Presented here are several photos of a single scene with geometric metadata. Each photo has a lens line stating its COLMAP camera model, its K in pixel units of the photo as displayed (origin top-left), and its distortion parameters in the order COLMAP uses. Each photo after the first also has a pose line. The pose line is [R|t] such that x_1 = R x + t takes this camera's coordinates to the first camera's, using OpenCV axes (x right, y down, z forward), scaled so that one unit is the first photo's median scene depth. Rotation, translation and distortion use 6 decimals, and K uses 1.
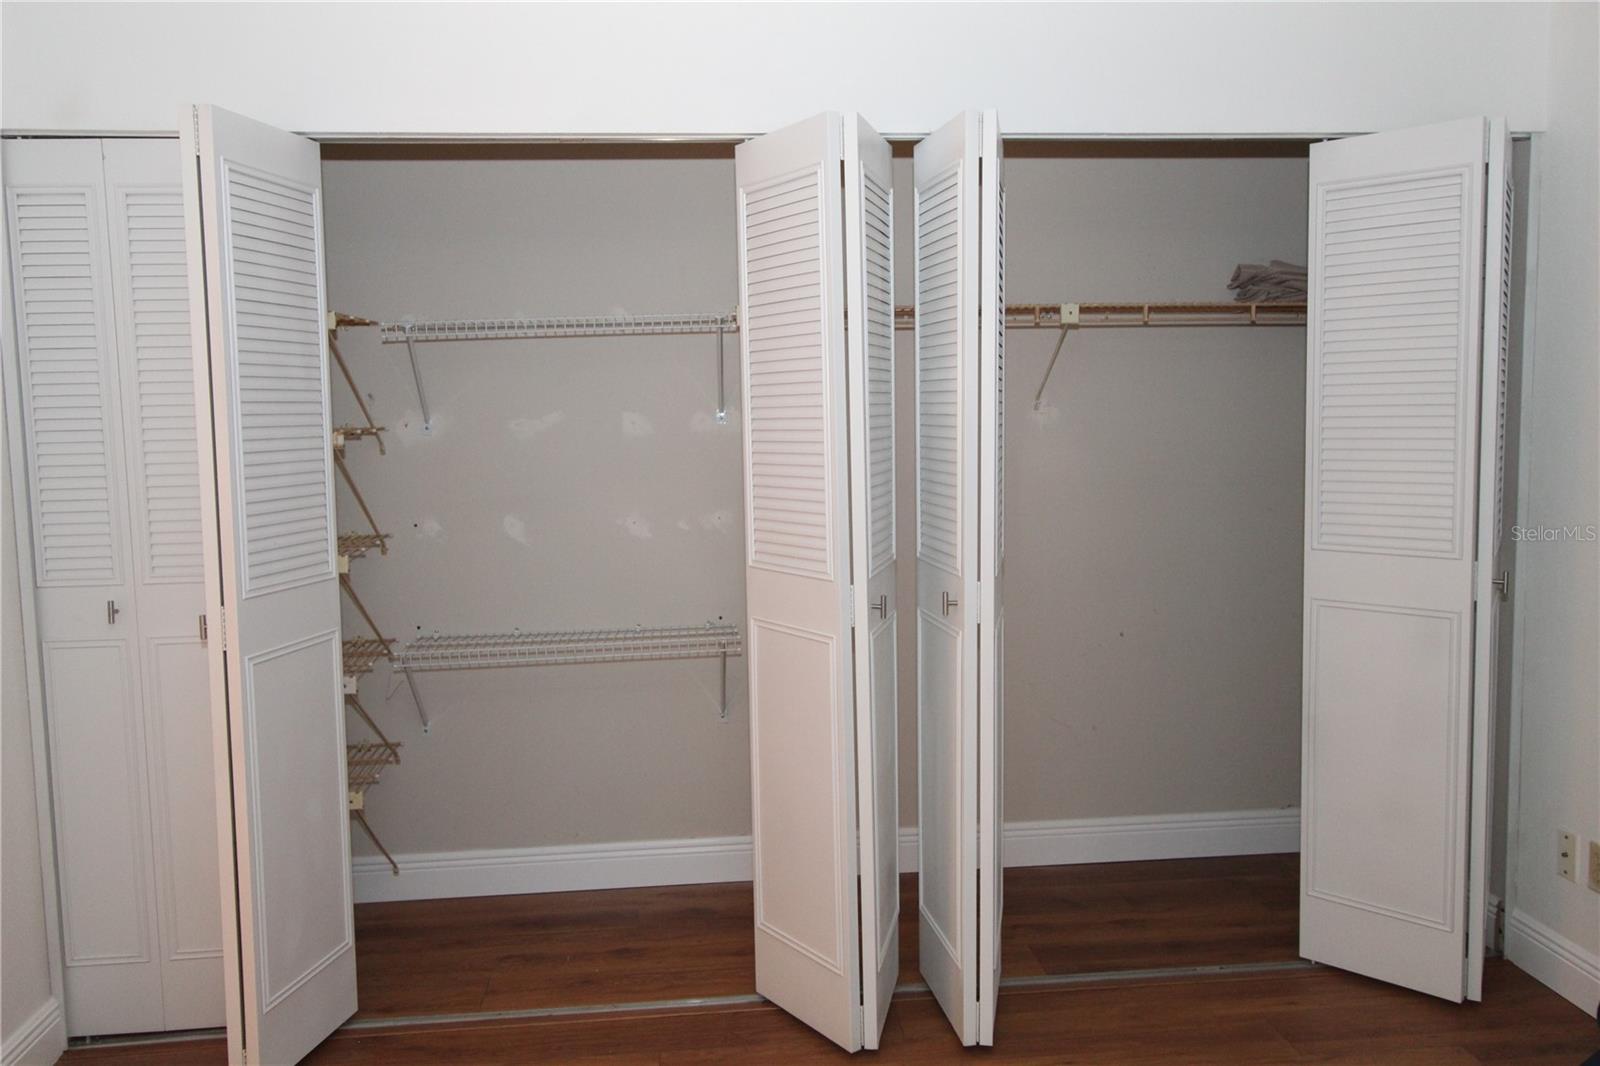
lens RADIAL K [[1296.3, 0, 800.0], [0, 1296.3, 533.0], [0, 0, 1]] dist [0.009428, 0.003842]
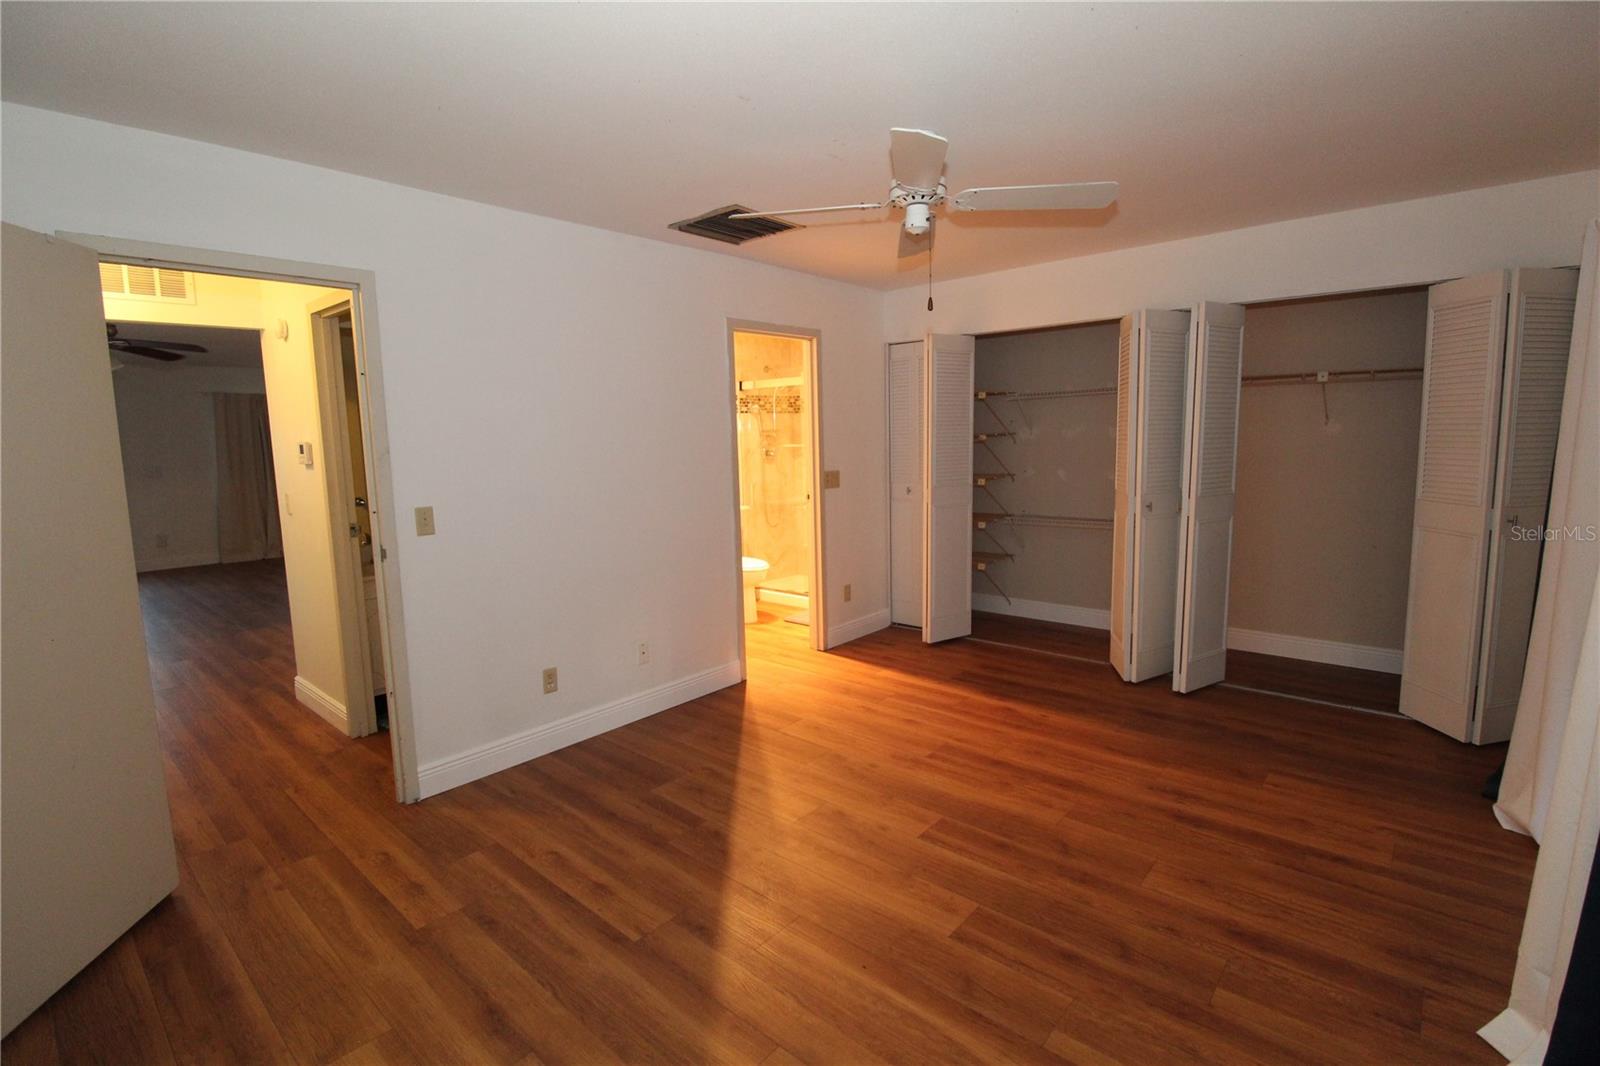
lens RADIAL K [[759.3, 0, 795.5], [0, 759.3, 525.1], [0, 0, 1]] dist [-0.003826, -0.011329]
pose [[0.678222, 0.091728, -0.729110, 0.602617], [-0.061567, 0.995783, 0.068007, 0.033030], [0.732274, -0.001235, 0.681009, -0.436560]]
